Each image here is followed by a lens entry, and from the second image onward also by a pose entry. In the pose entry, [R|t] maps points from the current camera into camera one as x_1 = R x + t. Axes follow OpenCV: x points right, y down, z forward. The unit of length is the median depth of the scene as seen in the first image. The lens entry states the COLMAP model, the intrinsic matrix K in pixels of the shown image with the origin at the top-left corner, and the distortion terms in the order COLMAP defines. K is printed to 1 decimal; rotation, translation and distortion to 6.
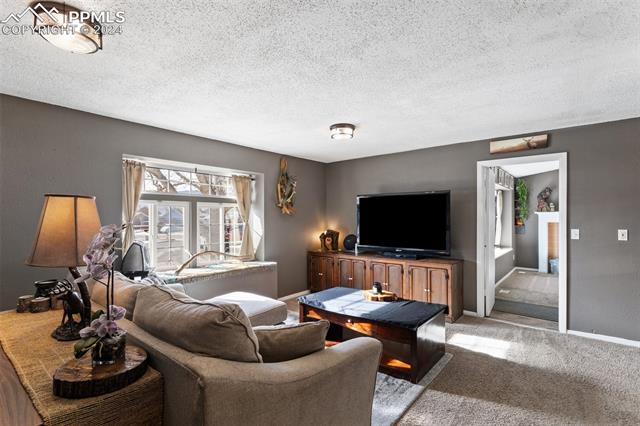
lens RADIAL K [[309.7, 0, 319.9], [0, 309.7, 216.9], [0, 0, 1]] dist [-0.005752, 0.002160]
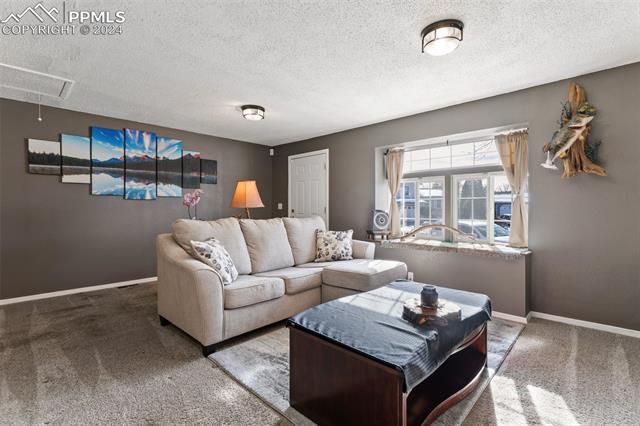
lens RADIAL K [[309.7, 0, 319.3], [0, 309.7, 209.9], [0, 0, 1]] dist [-0.005752, 0.002160]
pose [[-0.092944, 0.002385, -0.995669, 0.704239], [0.000014, 0.999997, 0.002394, 0.068237], [0.995671, 0.000209, -0.092943, 0.793464]]
